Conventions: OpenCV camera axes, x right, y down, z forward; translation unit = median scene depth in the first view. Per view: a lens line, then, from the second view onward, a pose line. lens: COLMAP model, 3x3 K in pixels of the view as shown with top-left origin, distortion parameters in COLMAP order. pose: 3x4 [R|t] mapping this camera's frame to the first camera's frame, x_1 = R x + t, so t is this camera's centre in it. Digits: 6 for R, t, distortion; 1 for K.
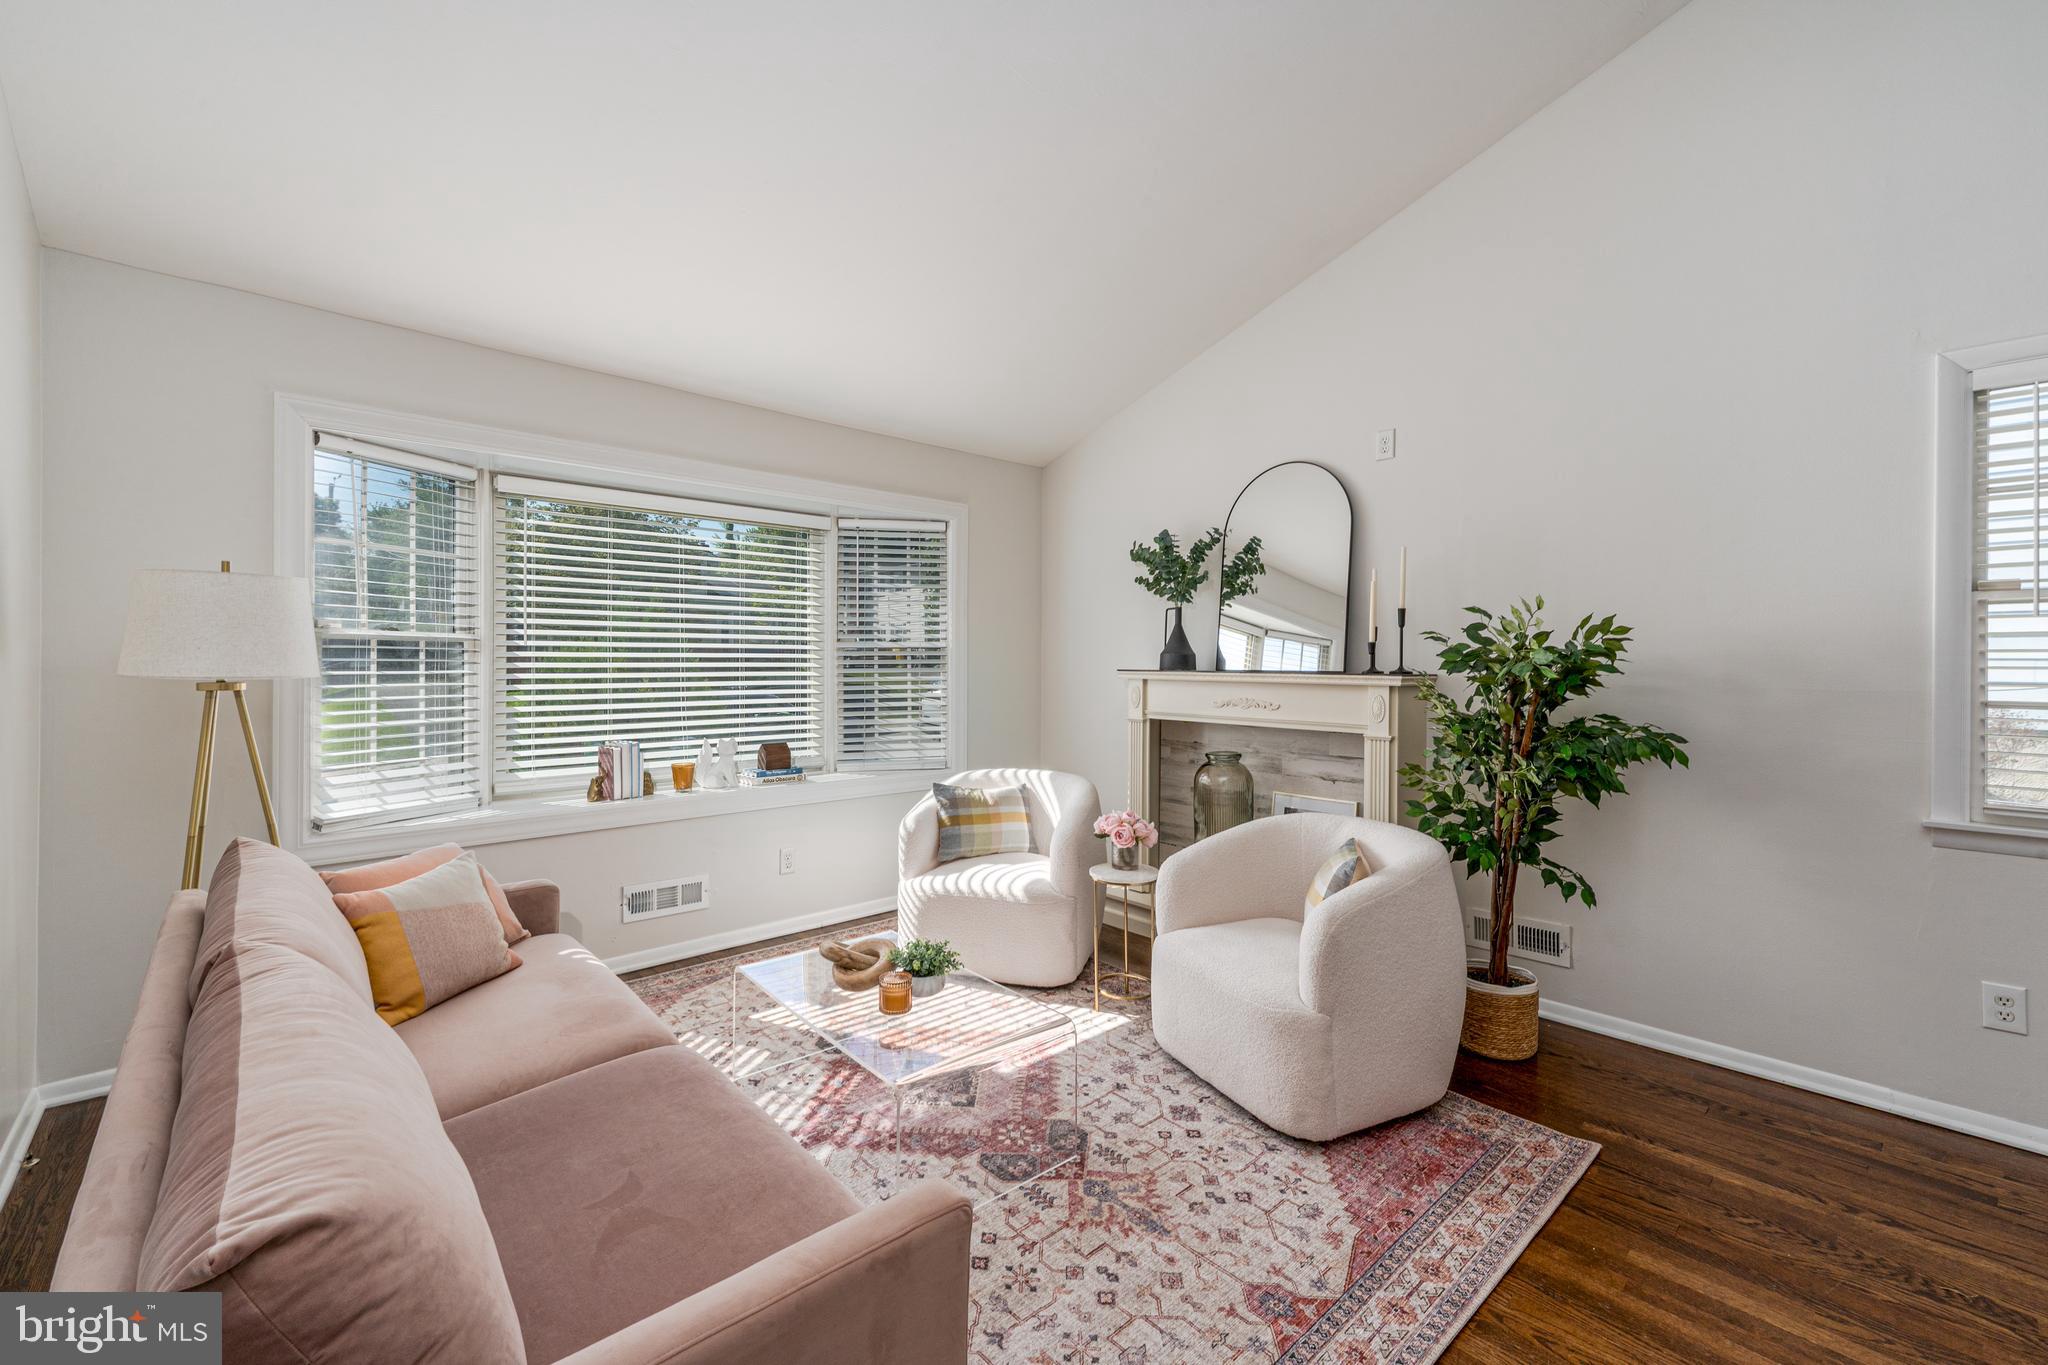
lens RADIAL K [[842.1, 0, 1018.6], [0, 842.1, 677.3], [0, 0, 1]] dist [0.000511, -0.000843]
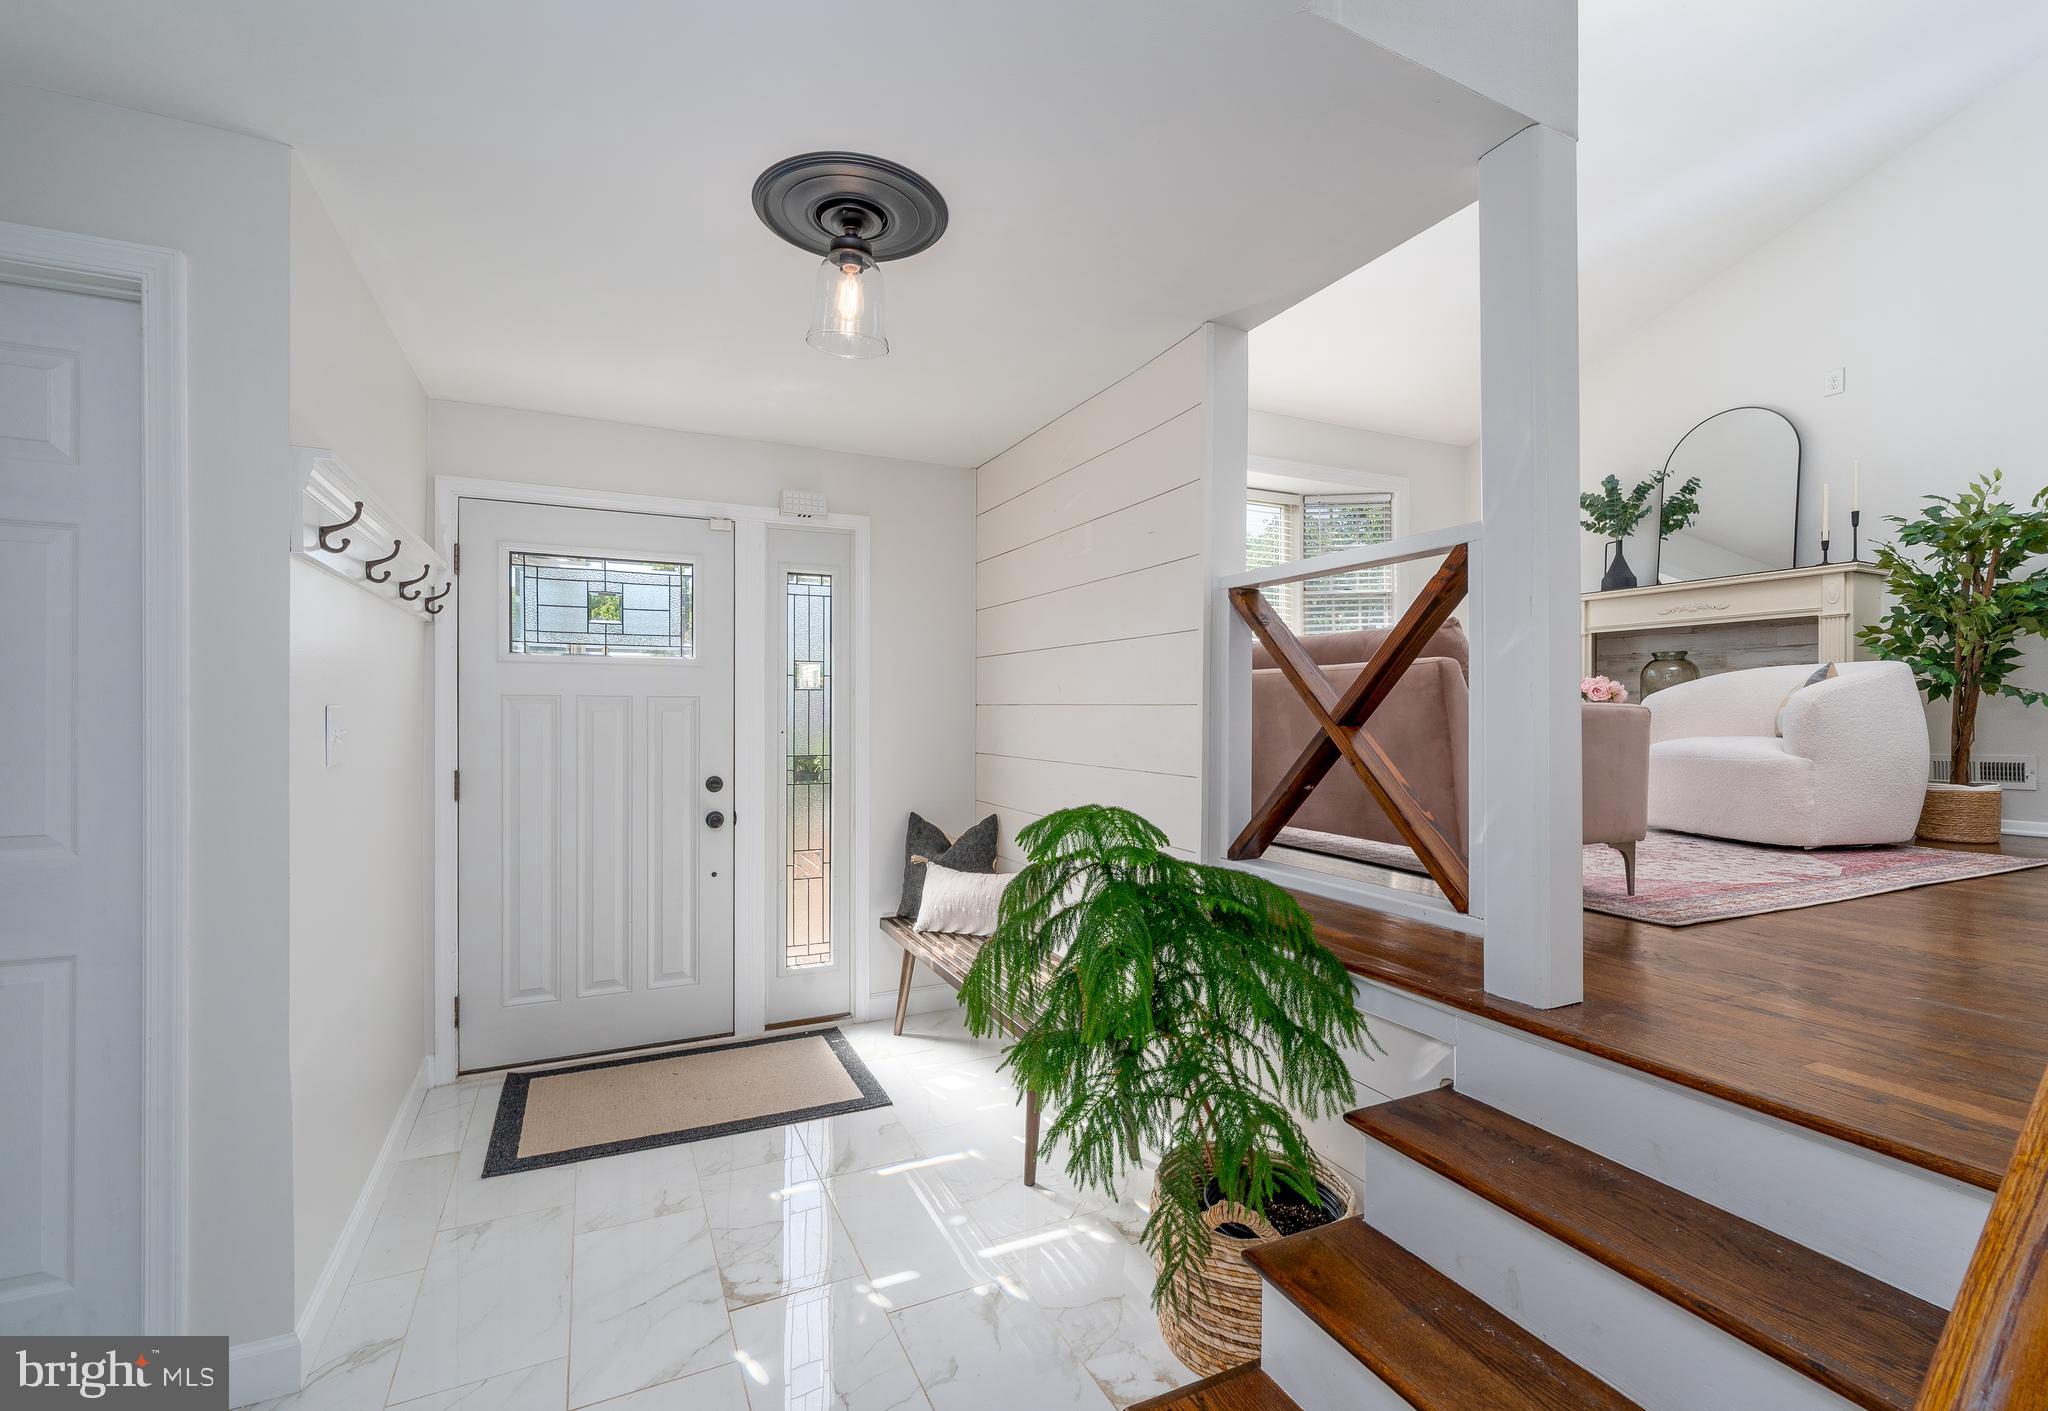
lens RADIAL K [[867.0, 0, 1008.5], [0, 867.0, 714.6], [0, 0, 1]] dist [0.004842, 0.000245]
pose [[0.952837, 0.000225, -0.303483, -0.341731], [-0.004298, 0.999909, -0.012752, 0.238262], [0.303453, 0.013455, 0.952752, -0.592980]]
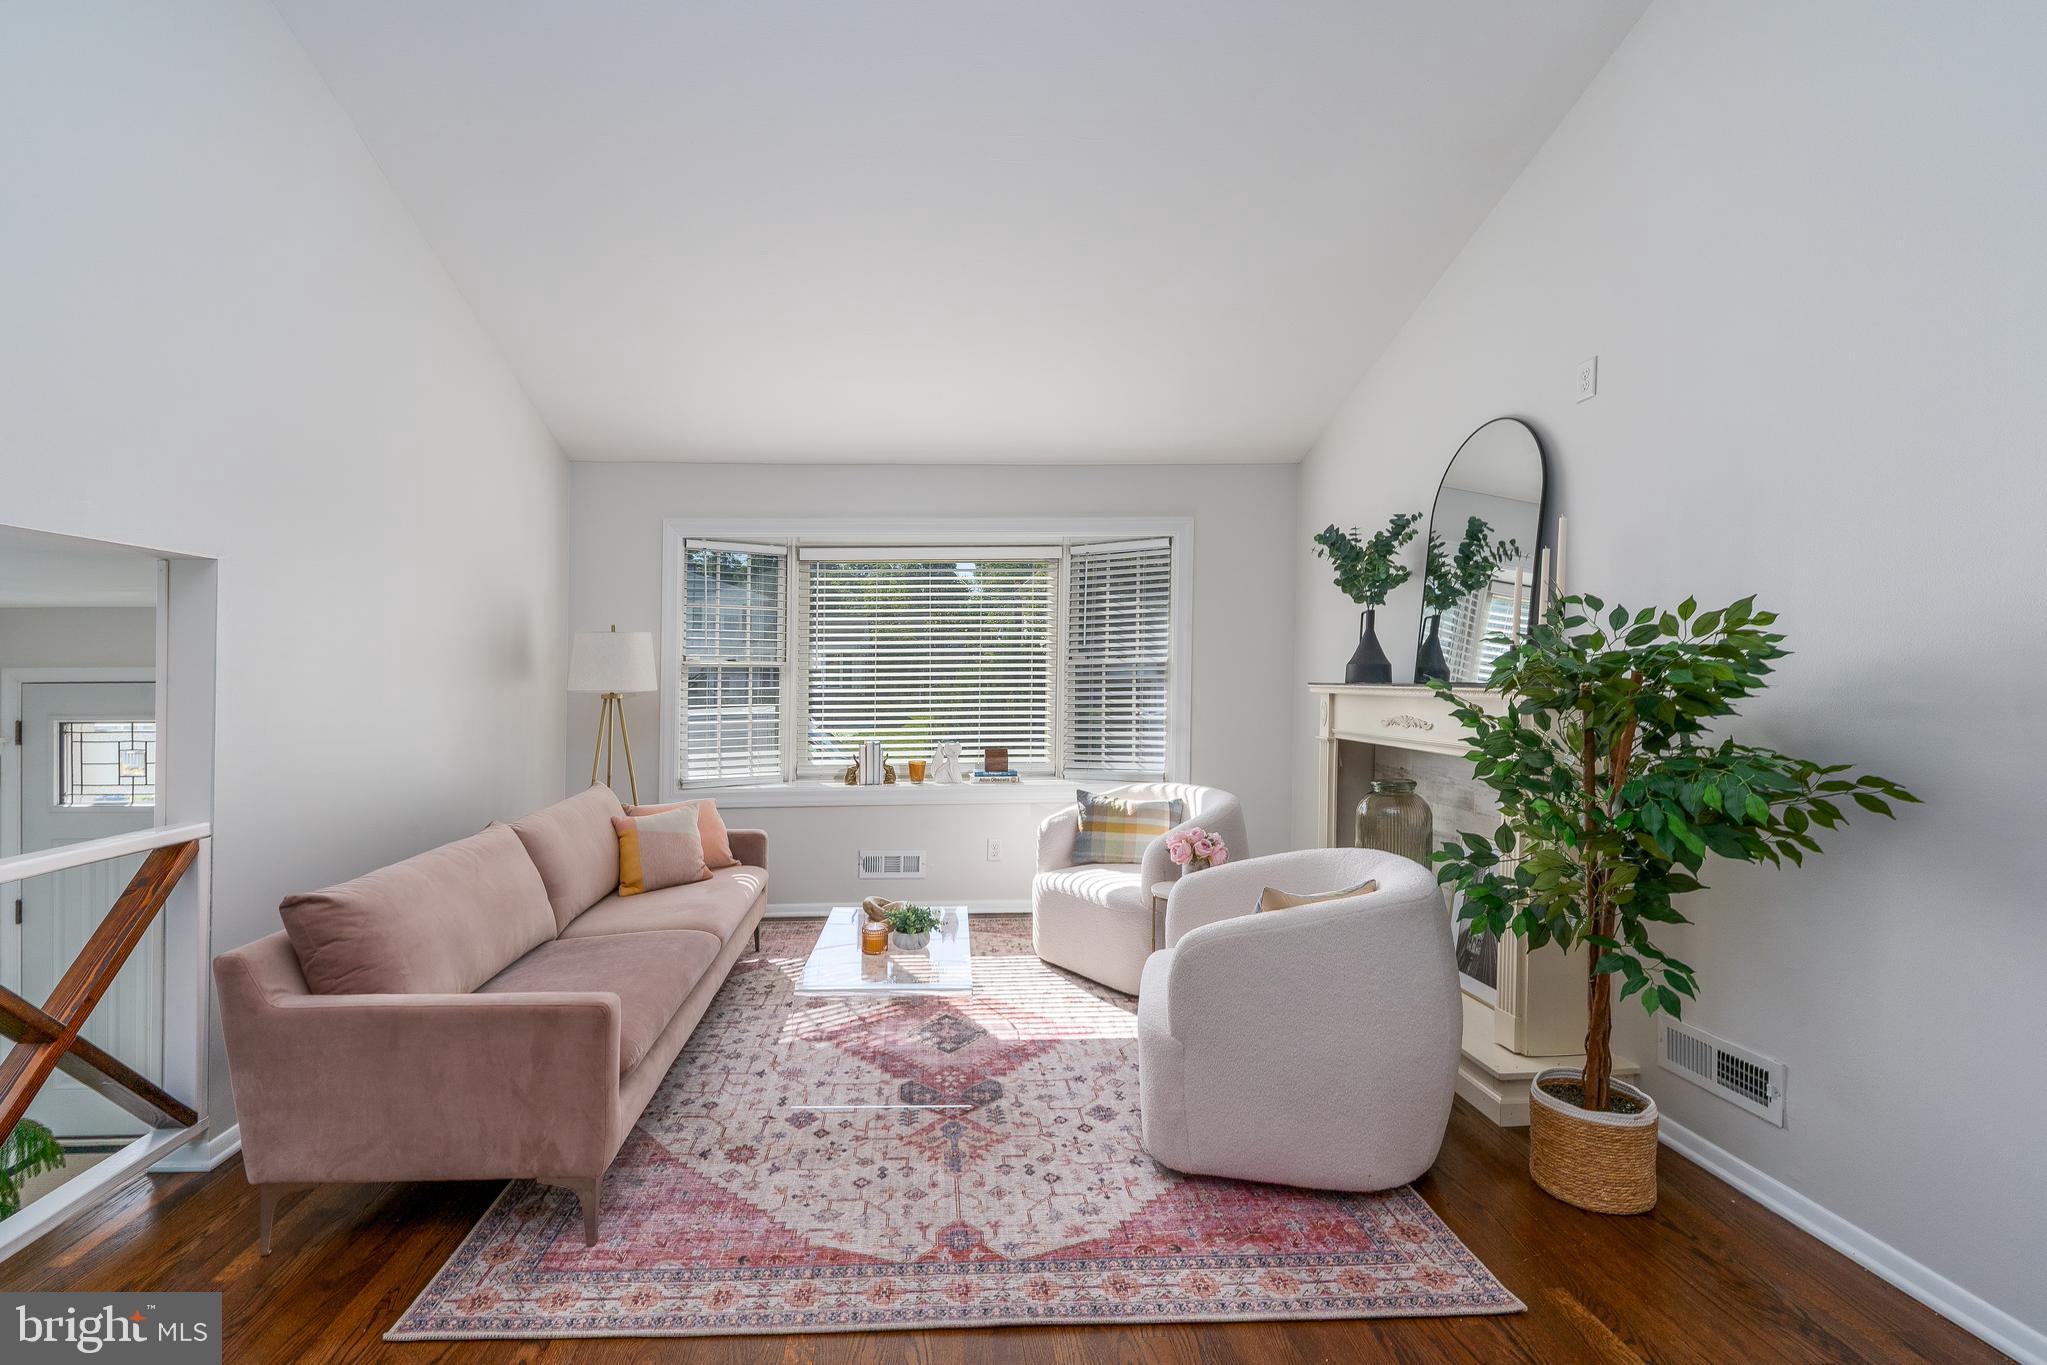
lens RADIAL K [[875.8, 0, 950.5], [0, 875.8, 696.0], [0, 0, 1]] dist [-0.001940, -0.000418]
pose [[0.762112, 0.001555, -0.647443, 0.554338], [-0.000741, 0.999999, 0.001530, 0.004246], [0.647445, -0.000686, 0.762112, 0.047535]]
